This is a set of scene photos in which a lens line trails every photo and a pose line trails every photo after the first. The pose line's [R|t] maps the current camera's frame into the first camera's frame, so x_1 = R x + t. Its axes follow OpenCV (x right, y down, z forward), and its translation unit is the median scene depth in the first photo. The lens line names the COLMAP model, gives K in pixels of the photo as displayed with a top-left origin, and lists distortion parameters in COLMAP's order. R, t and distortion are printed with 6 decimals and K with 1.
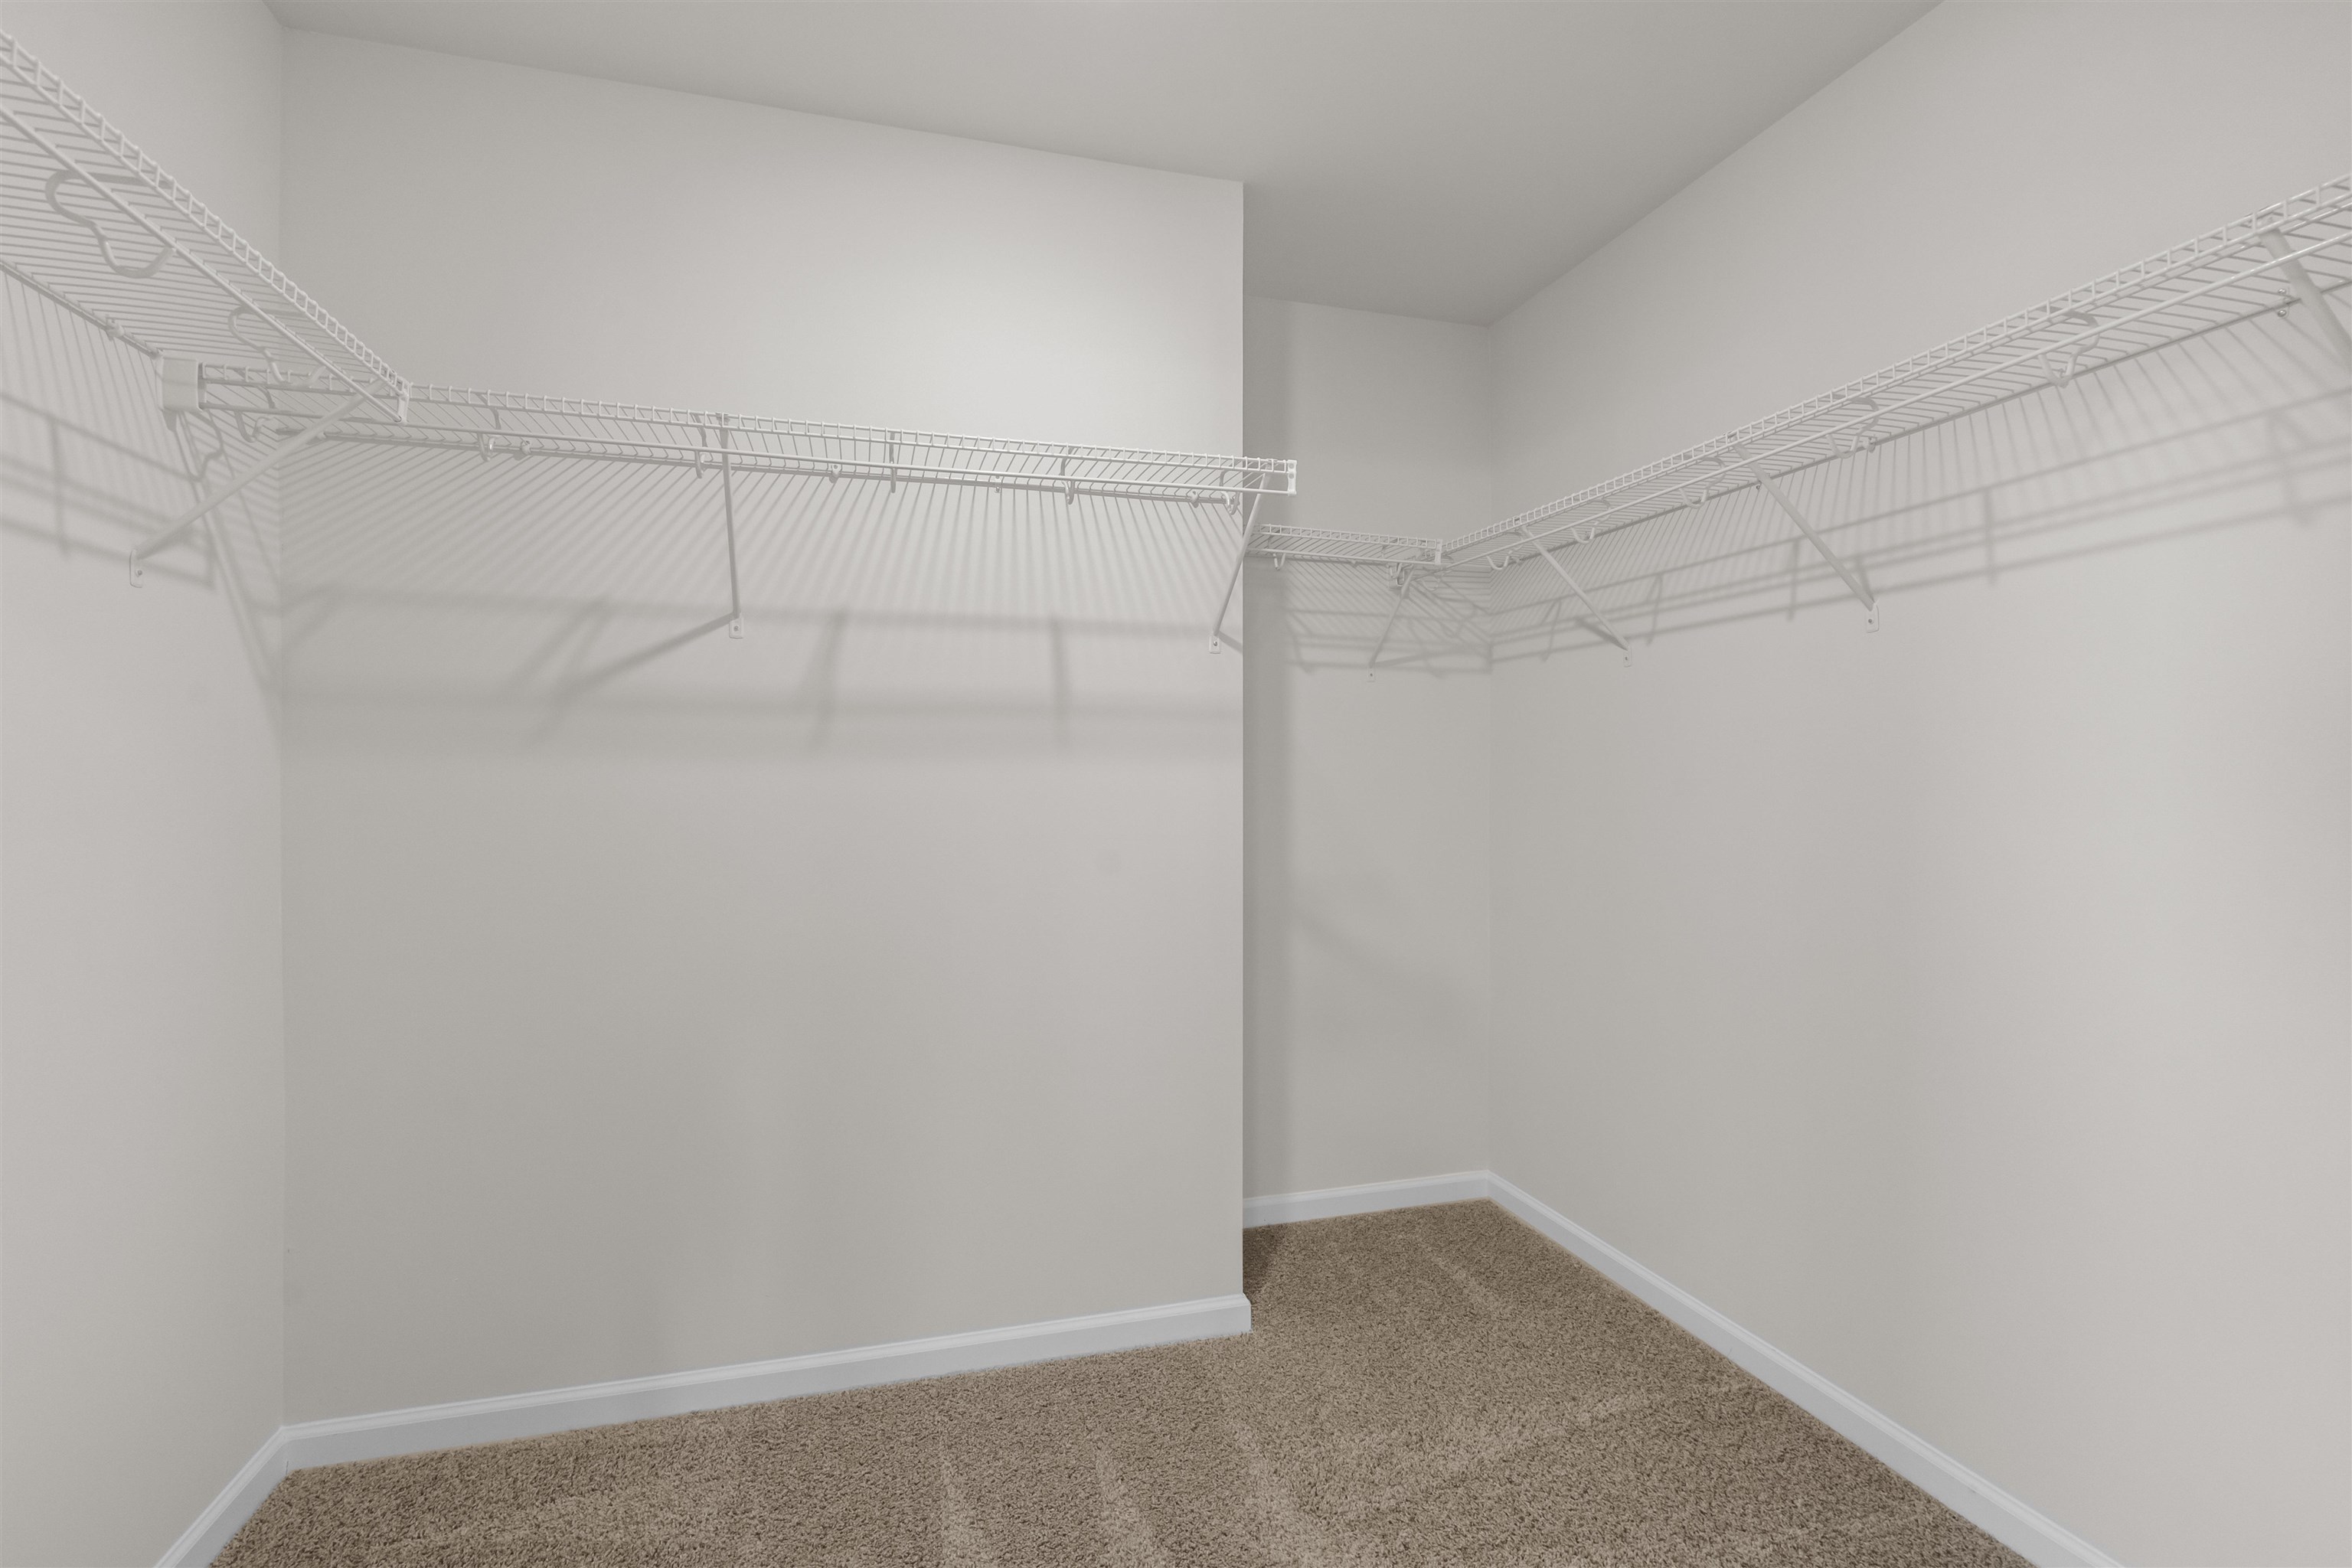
lens RADIAL K [[1072.7, 0, 1173.4], [0, 1072.7, 785.6], [0, 0, 1]] dist [0.001025, -0.000195]
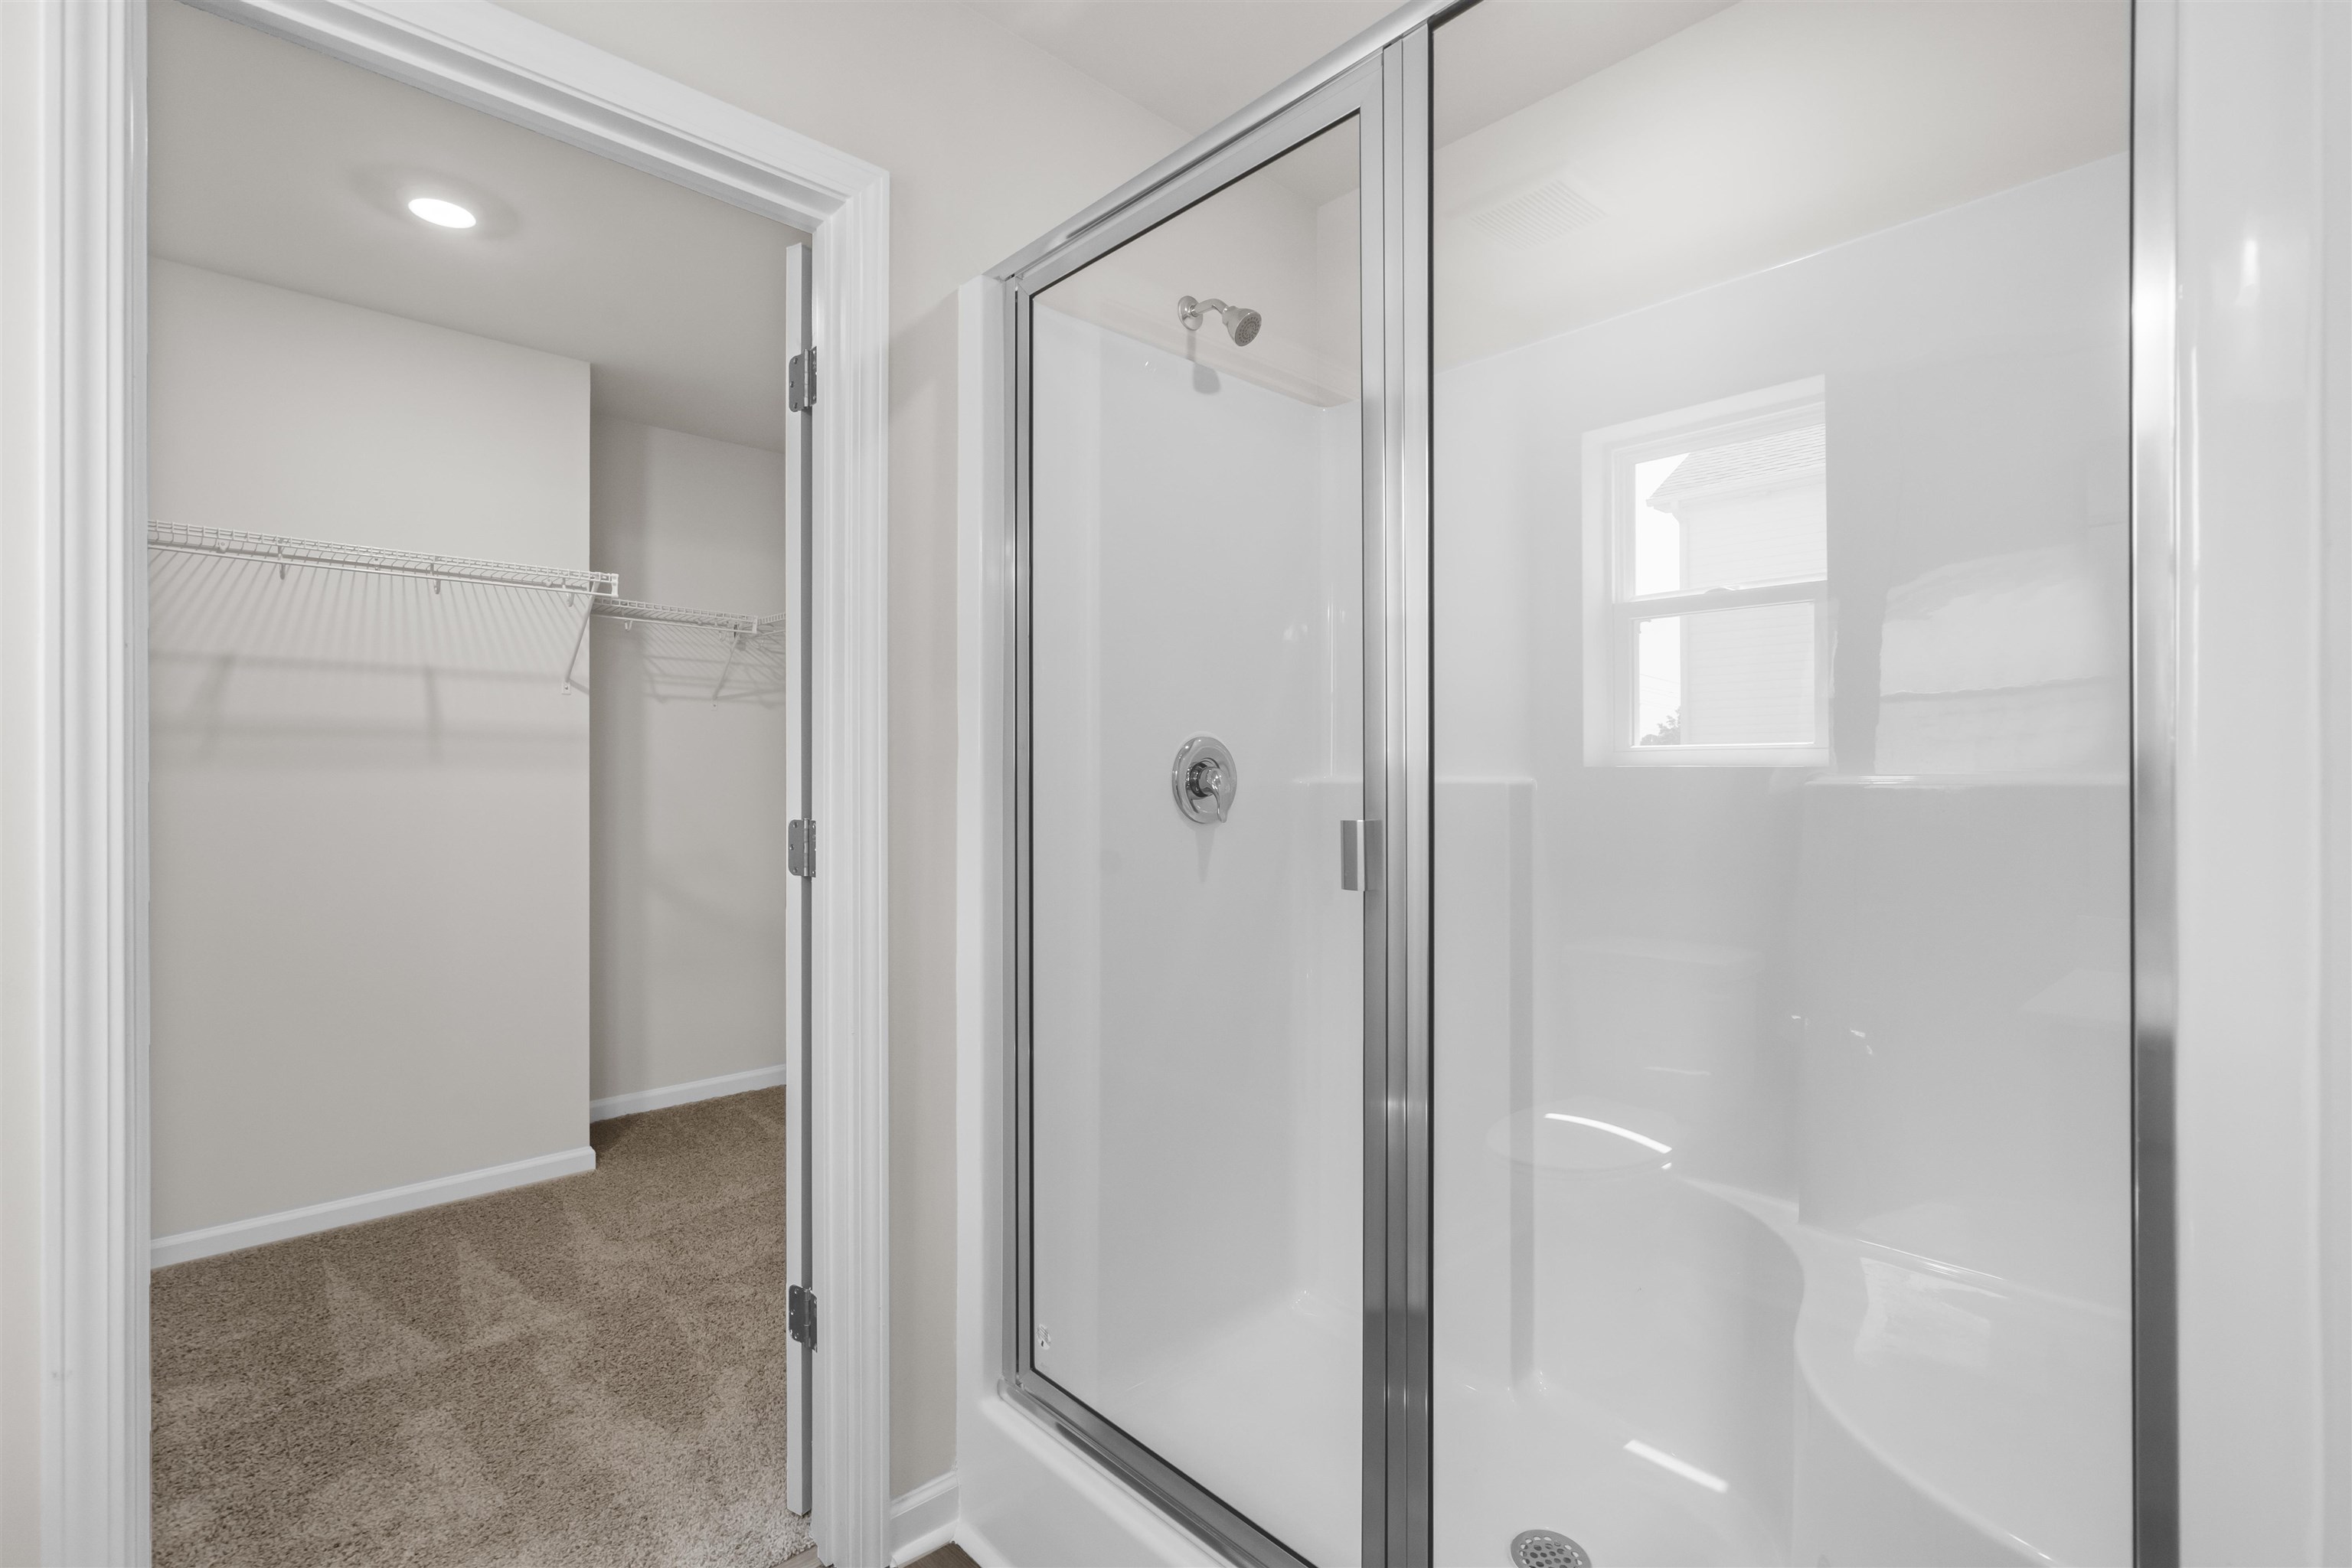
lens RADIAL K [[1072.7, 0, 1176.7], [0, 1072.7, 778.8], [0, 0, 1]] dist [0.001025, -0.000195]
pose [[0.891843, 0.000258, 0.452345, 0.116704], [-0.000687, 0.999999, 0.000783, -0.014029], [-0.452345, -0.001009, 0.891842, -0.623983]]
